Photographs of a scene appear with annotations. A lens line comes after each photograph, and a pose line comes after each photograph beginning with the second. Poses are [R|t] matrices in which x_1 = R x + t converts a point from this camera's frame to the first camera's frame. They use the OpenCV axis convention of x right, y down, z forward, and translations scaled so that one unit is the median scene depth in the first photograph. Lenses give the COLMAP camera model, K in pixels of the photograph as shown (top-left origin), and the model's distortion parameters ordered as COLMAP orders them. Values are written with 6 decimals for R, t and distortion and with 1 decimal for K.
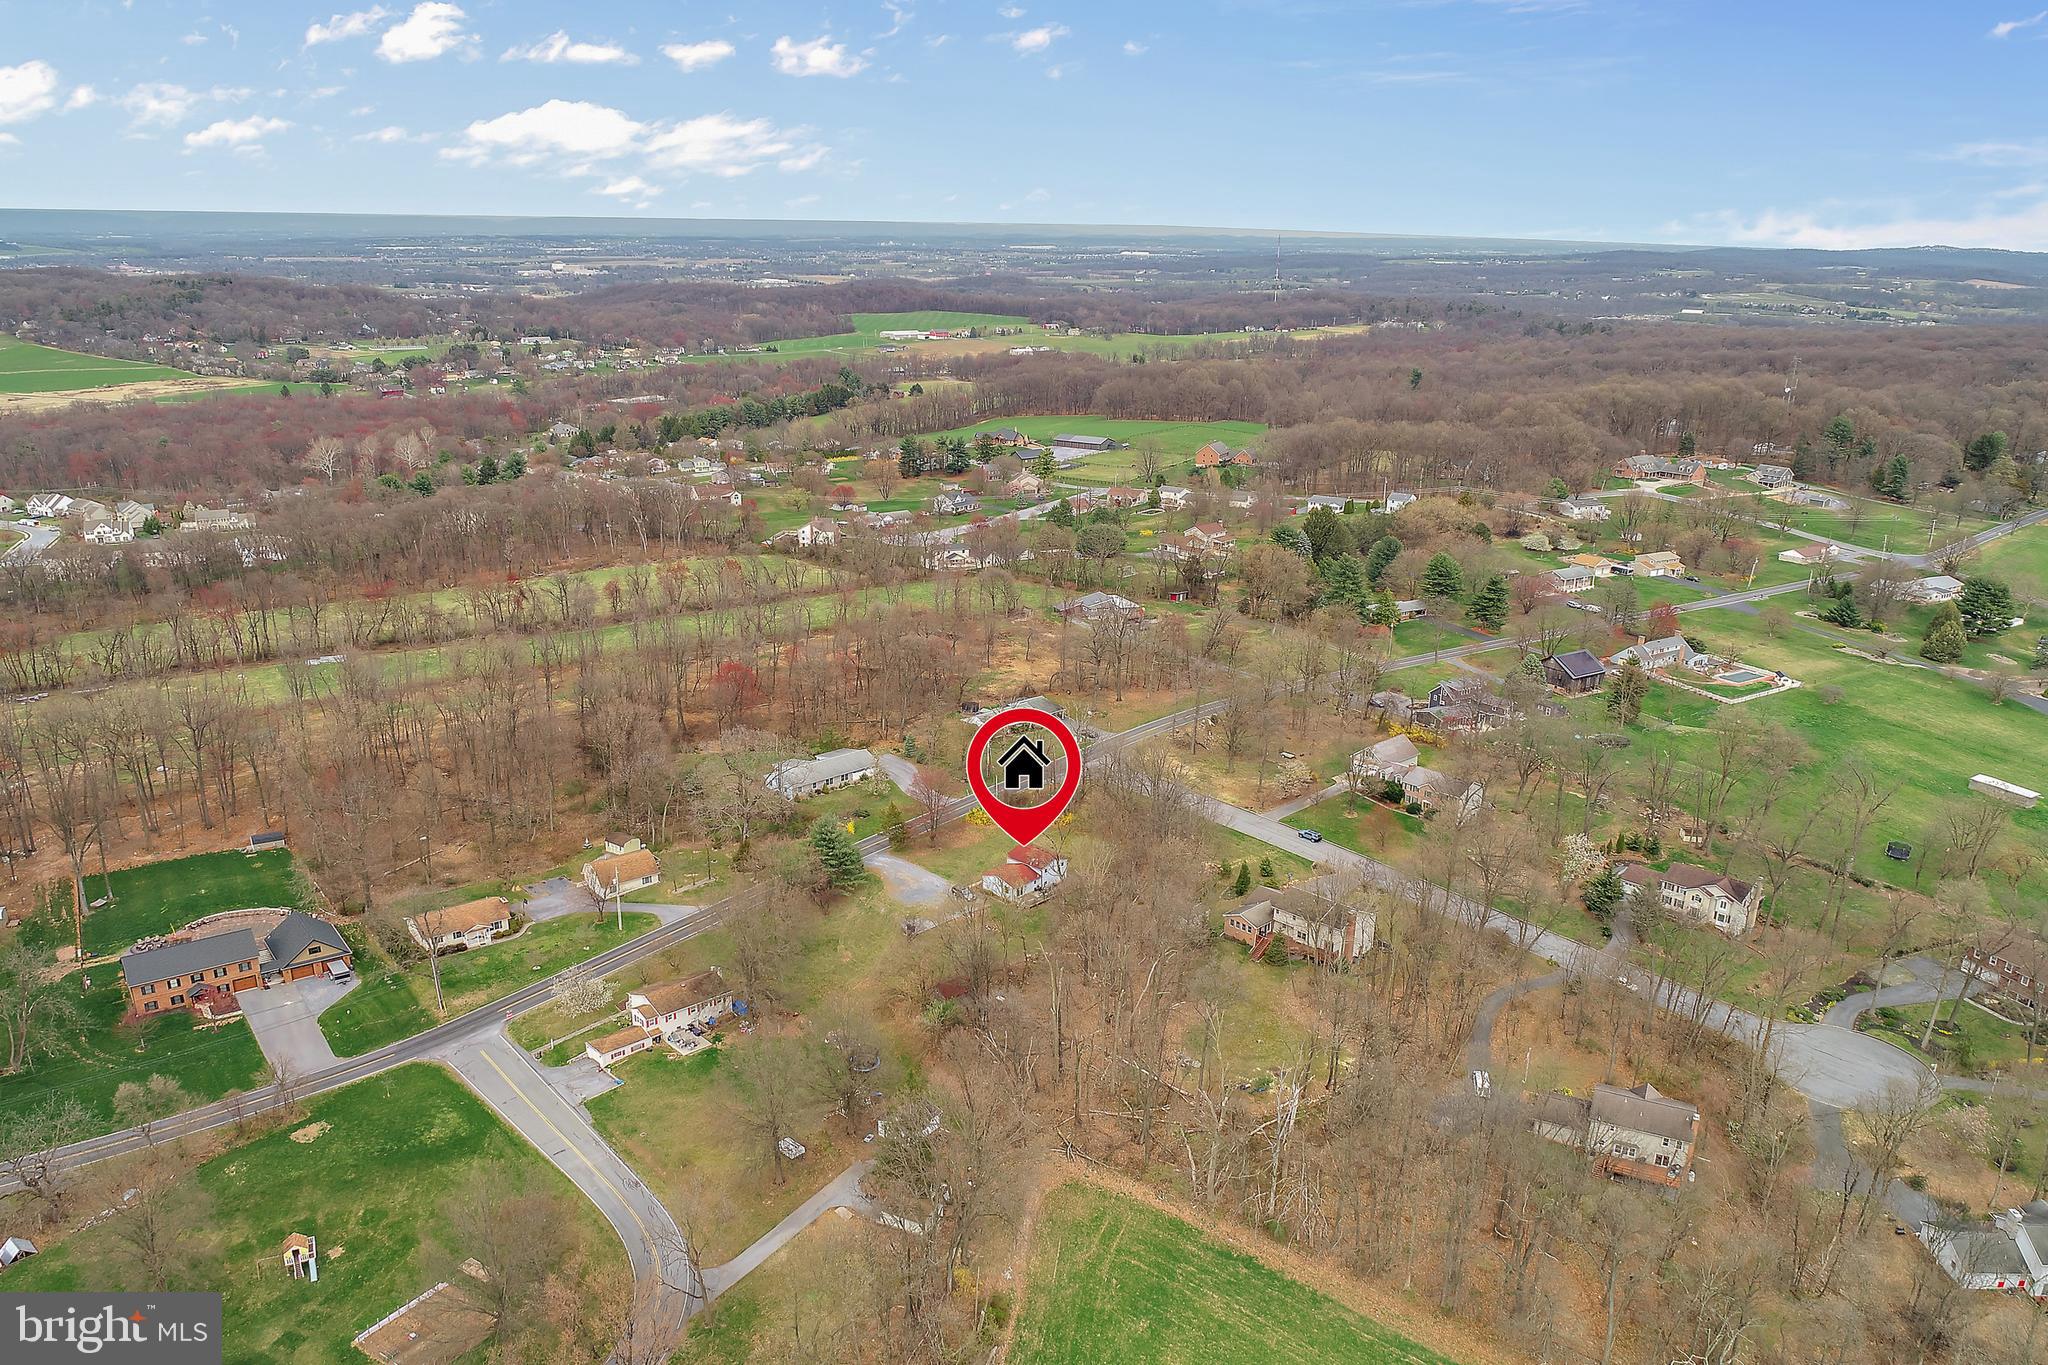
lens RADIAL K [[1525.3, 0, 1024.0], [0, 1525.3, 682.5], [0, 0, 1]] dist [0.006313, -0.000647]
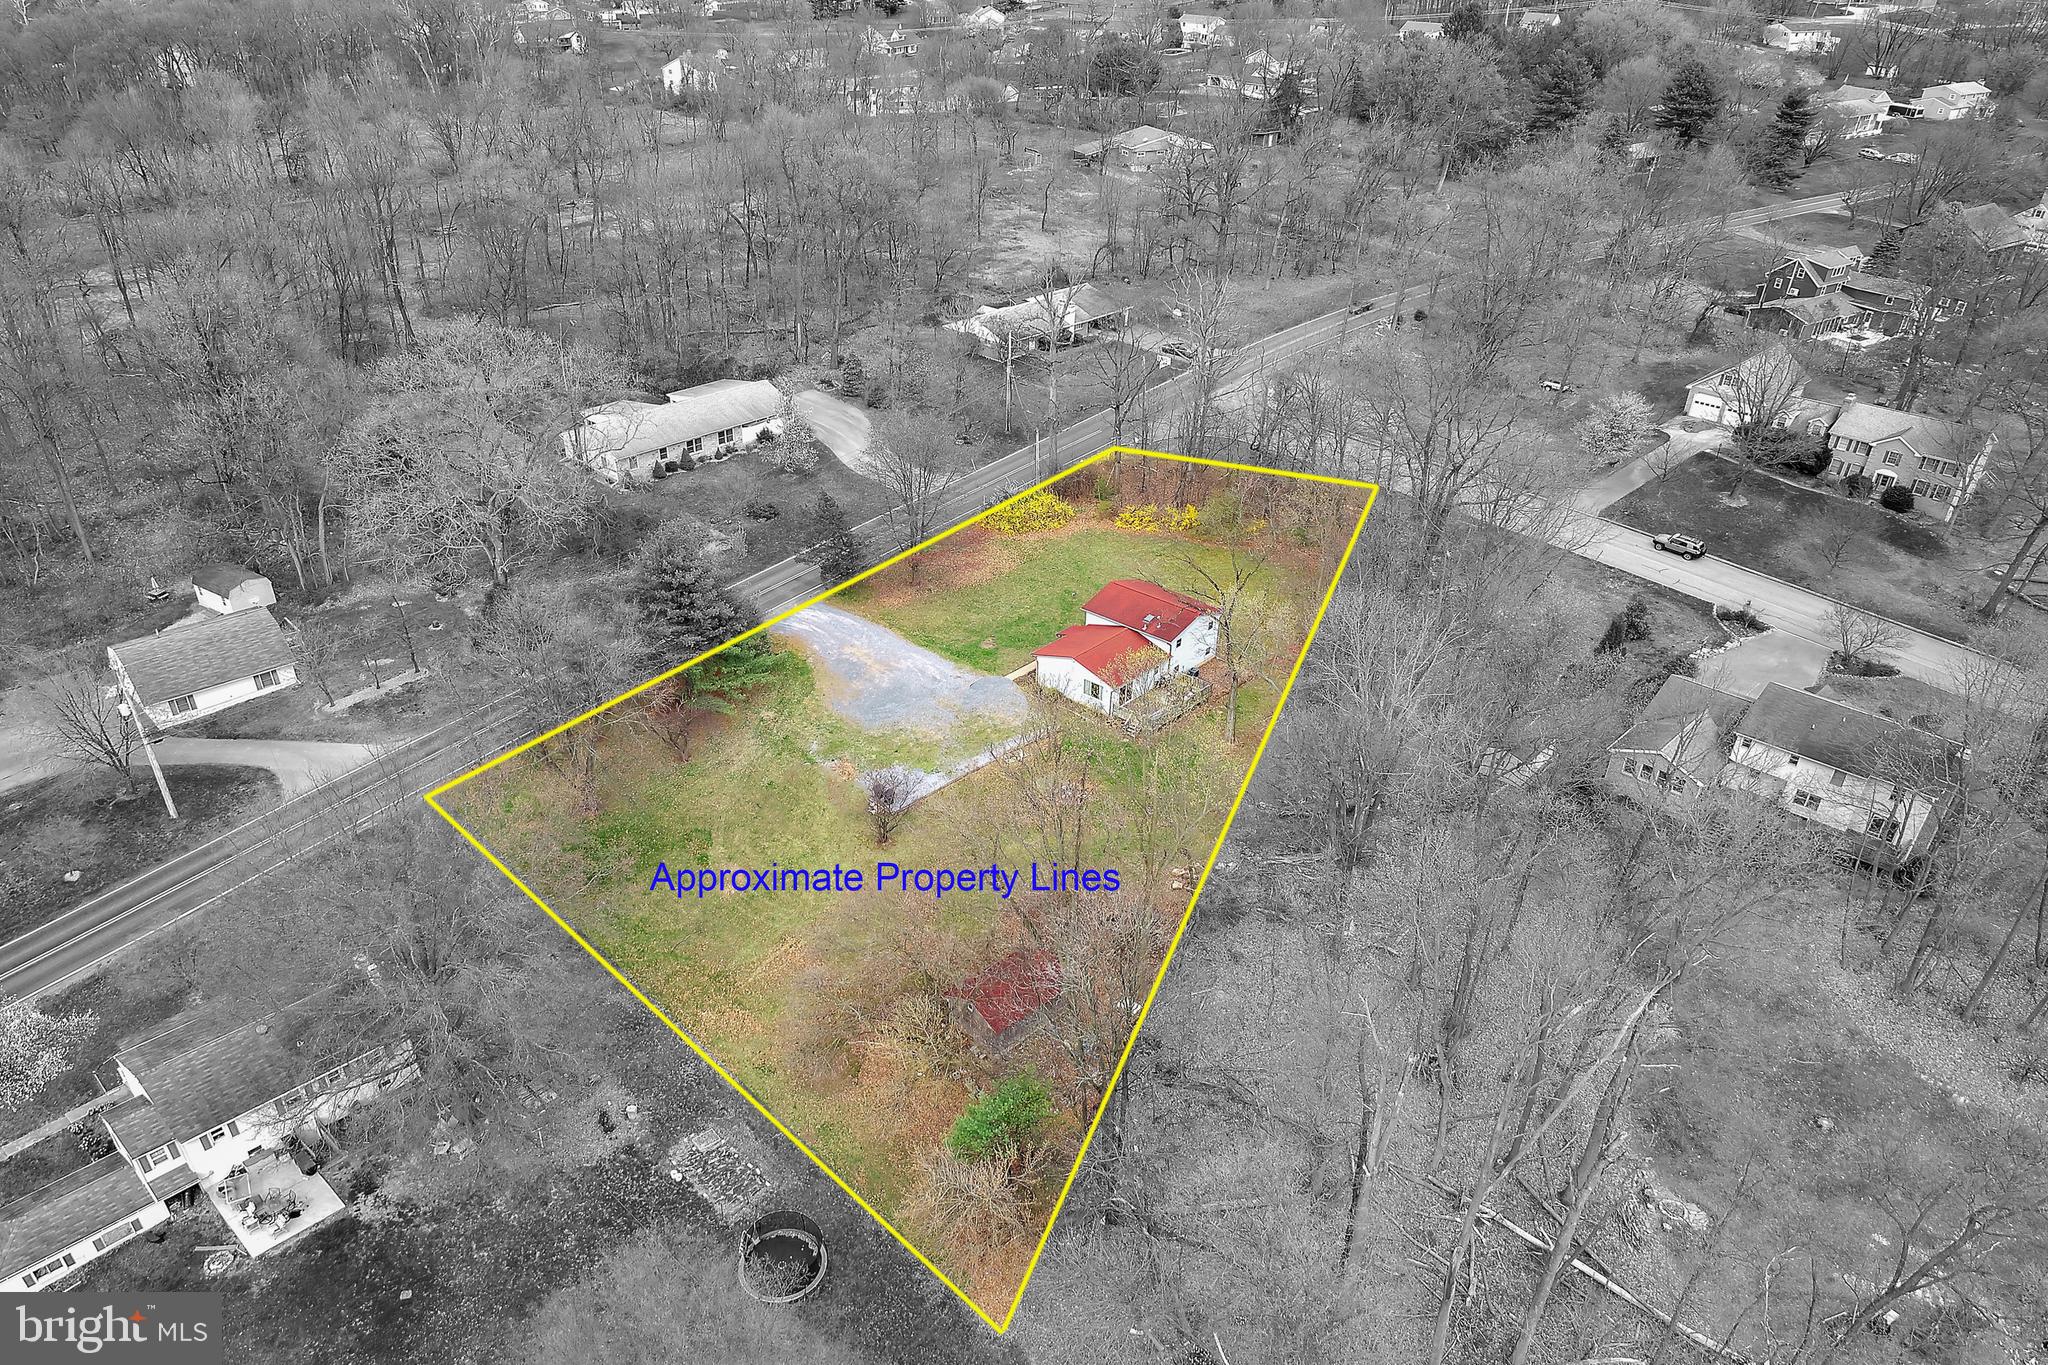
lens RADIAL K [[1525.3, 0, 1024.0], [0, 1525.3, 682.5], [0, 0, 1]] dist [0.006313, -0.000647]
pose [[0.998663, -0.018733, 0.048171, -0.049166], [0.007627, 0.975219, 0.221112, 0.033415], [-0.051120, -0.220449, 0.974058, 0.528890]]
